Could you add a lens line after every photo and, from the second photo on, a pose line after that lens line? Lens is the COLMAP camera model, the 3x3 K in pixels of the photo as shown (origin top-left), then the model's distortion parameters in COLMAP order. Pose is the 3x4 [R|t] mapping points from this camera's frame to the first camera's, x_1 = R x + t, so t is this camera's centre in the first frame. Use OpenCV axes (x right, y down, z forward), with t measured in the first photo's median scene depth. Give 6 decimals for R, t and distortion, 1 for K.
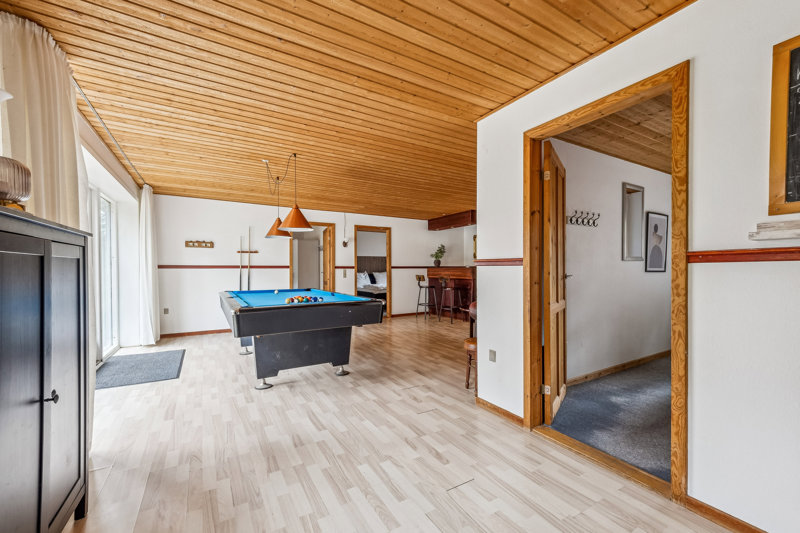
lens RADIAL K [[332.8, 0, 396.5], [0, 332.8, 263.6], [0, 0, 1]] dist [-0.006589, -0.000228]
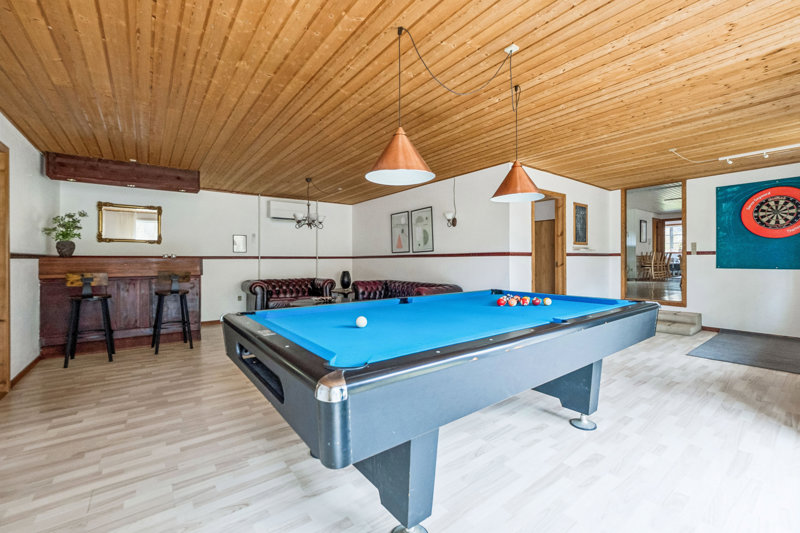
lens RADIAL K [[338.6, 0, 399.6], [0, 338.6, 254.8], [0, 0, 1]] dist [-0.009590, -0.000256]
pose [[-0.126240, 0.015833, 0.991873, -0.990095], [-0.011380, 0.999784, -0.017408, 0.027035], [-0.991934, -0.013485, -0.126032, 1.377535]]
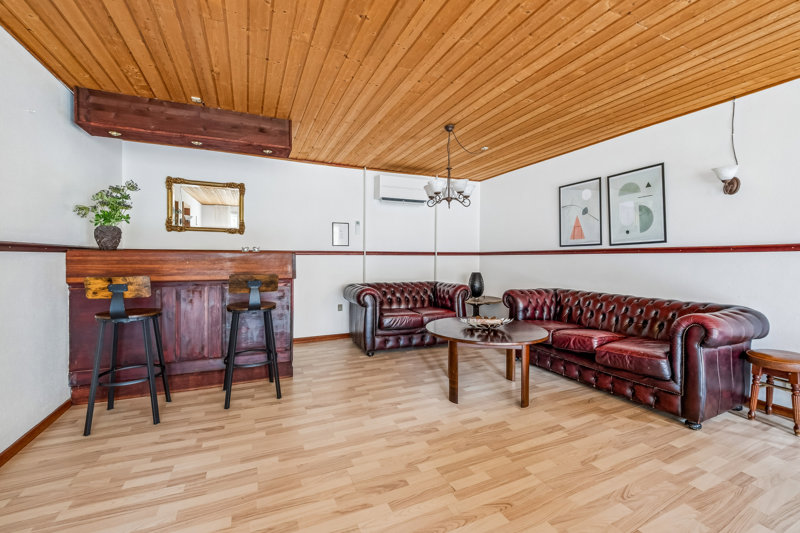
lens RADIAL K [[338.6, 0, 399.6], [0, 338.6, 254.8], [0, 0, 1]] dist [-0.009590, -0.000256]
pose [[0.100315, 0.008022, 0.994923, -0.404295], [-0.017189, 0.999832, -0.006328, 0.031740], [-0.994807, -0.016467, 0.100436, 1.627984]]
